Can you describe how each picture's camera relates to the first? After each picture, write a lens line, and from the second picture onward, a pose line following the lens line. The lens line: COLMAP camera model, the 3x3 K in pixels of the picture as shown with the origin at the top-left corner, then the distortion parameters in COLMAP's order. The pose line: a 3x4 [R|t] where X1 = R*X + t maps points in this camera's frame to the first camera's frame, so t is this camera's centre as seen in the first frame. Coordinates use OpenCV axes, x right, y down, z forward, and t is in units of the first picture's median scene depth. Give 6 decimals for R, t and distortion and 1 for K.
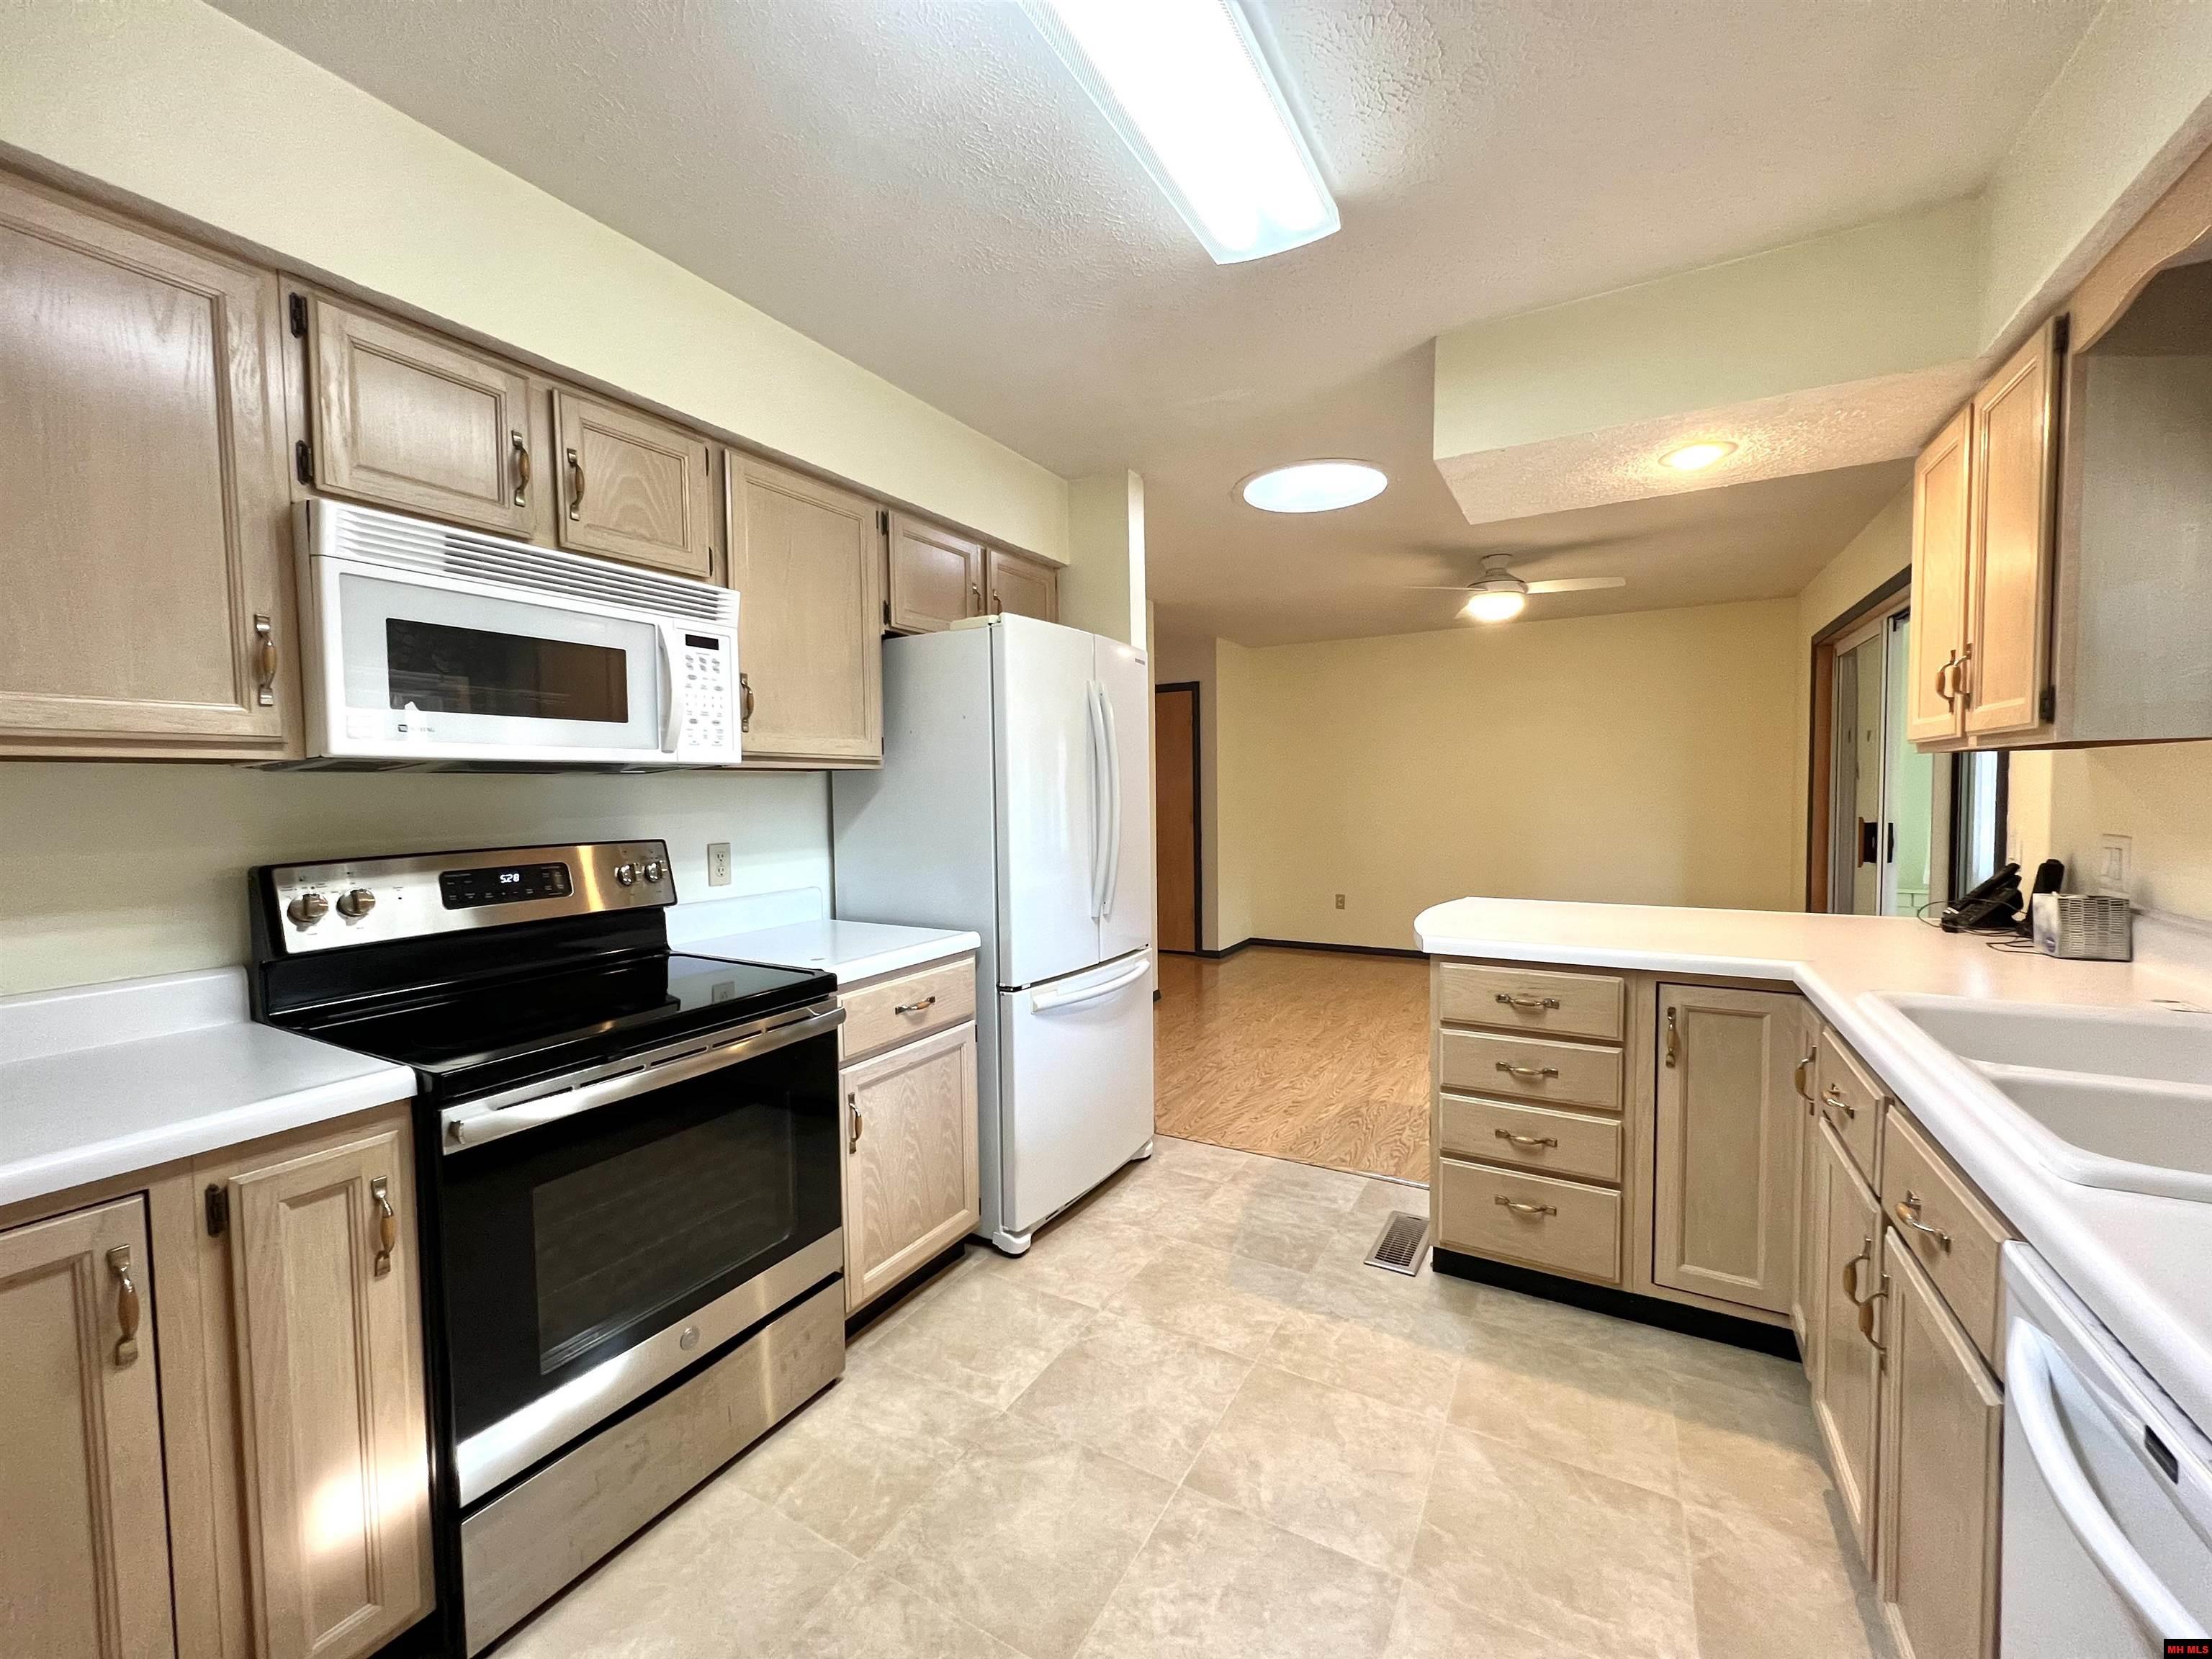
lens RADIAL K [[883.6, 0, 1105.8], [0, 883.6, 831.2], [0, 0, 1]] dist [0.000724, -0.000251]
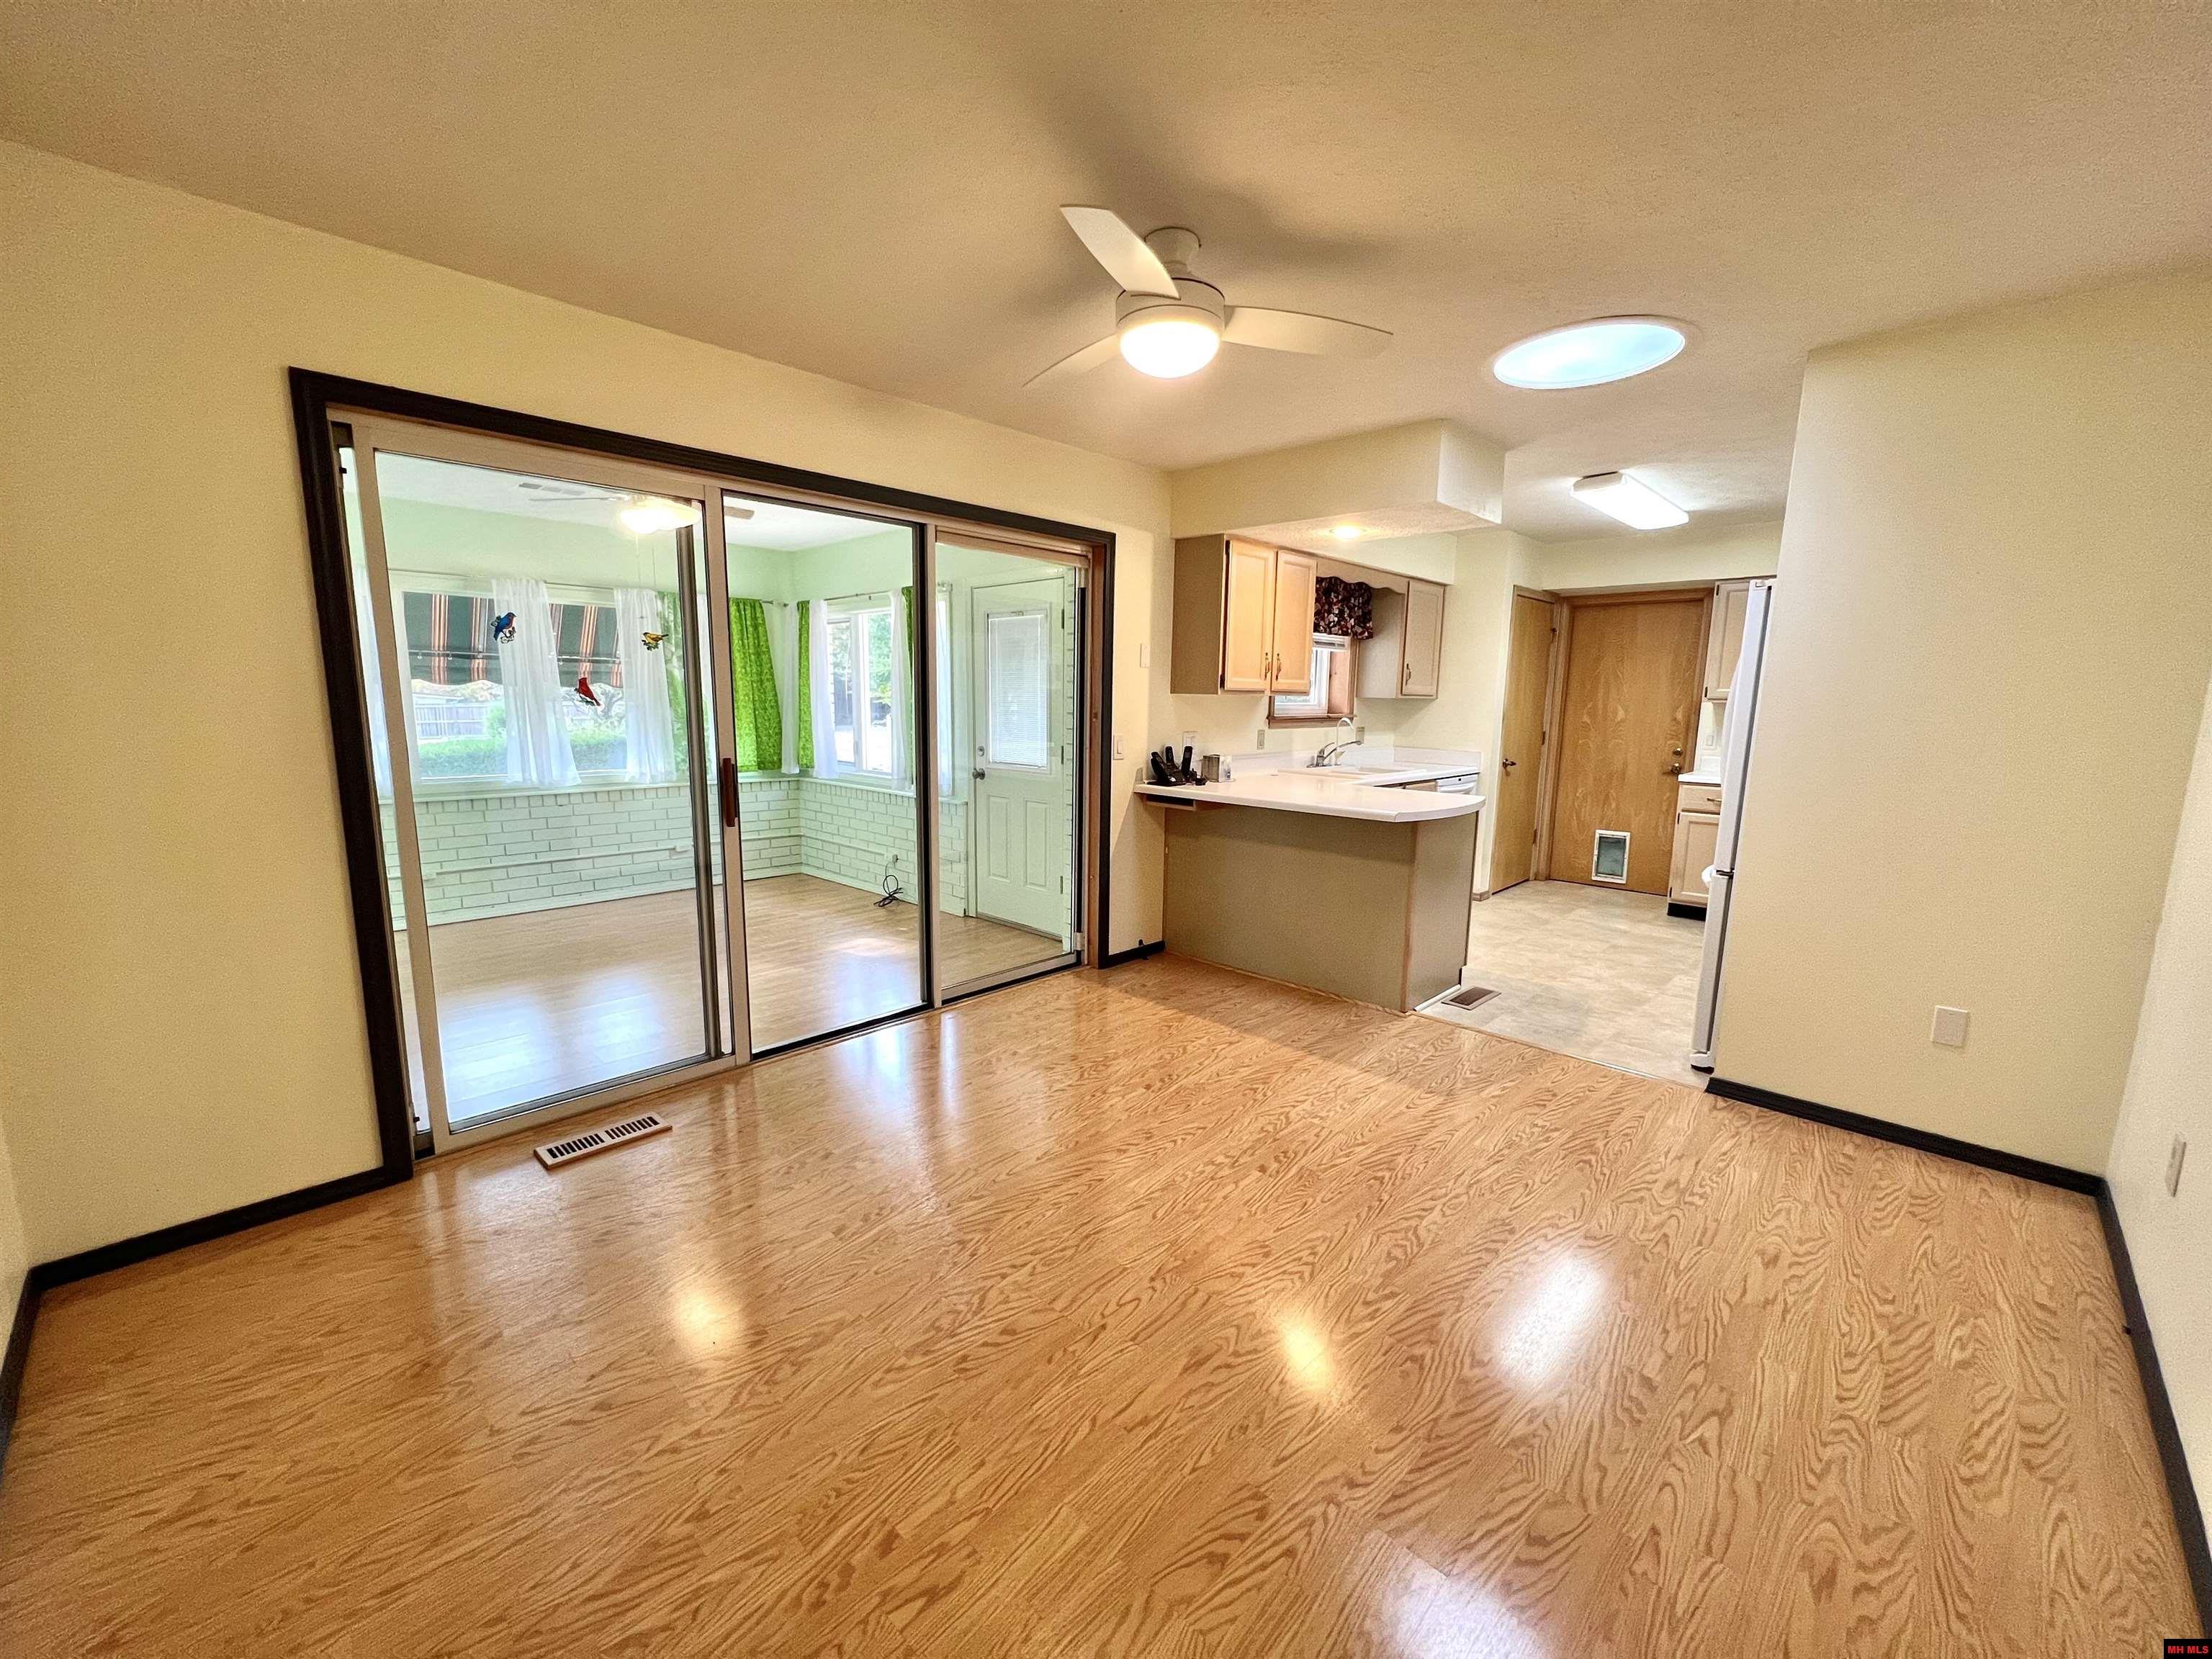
lens RADIAL K [[883.6, 0, 1109.0], [0, 883.6, 828.8], [0, 0, 1]] dist [0.000724, -0.000251]
pose [[-0.969028, -0.037953, 0.244016, 0.762264], [0.009998, 0.981279, 0.192330, -0.198074], [-0.246747, 0.188813, -0.950508, 3.371733]]
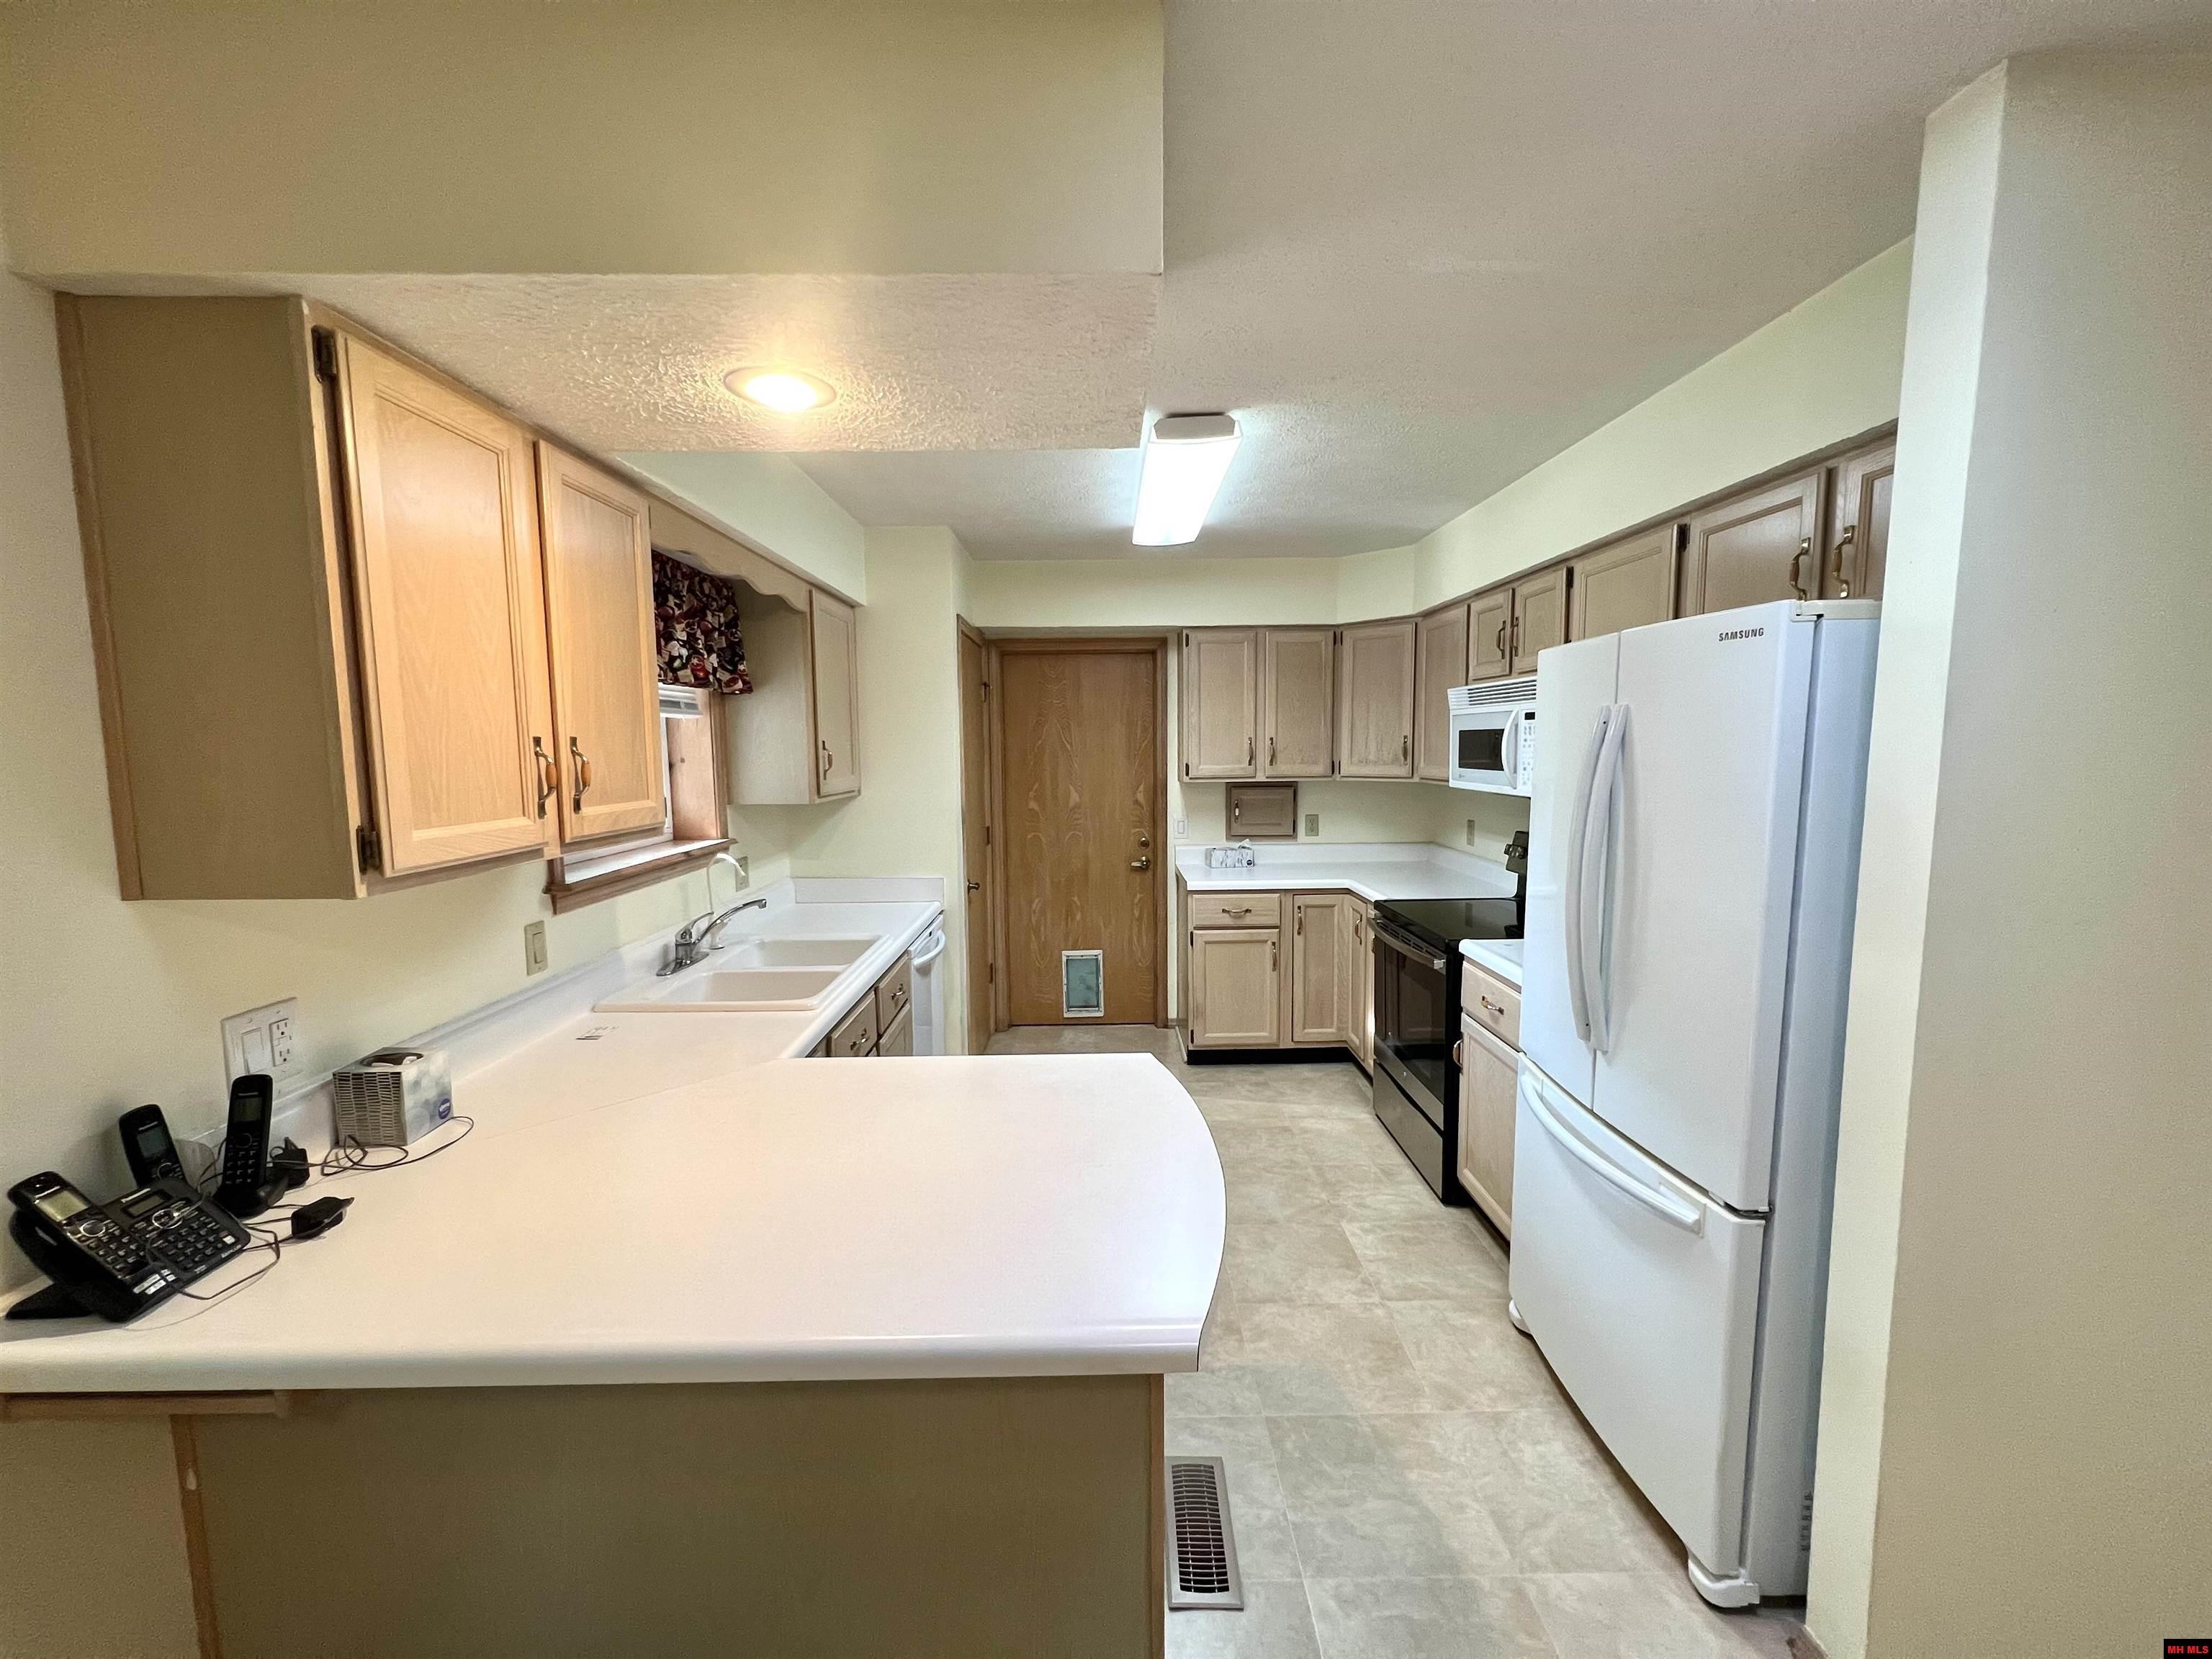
lens RADIAL K [[883.6, 0, 1107.0], [0, 883.6, 832.1], [0, 0, 1]] dist [0.000724, -0.000251]
pose [[-0.861786, 0.073181, -0.501966, 0.908236], [-0.002162, 0.989000, 0.147898, -0.235224], [0.507268, 0.128541, -0.852148, 1.903278]]
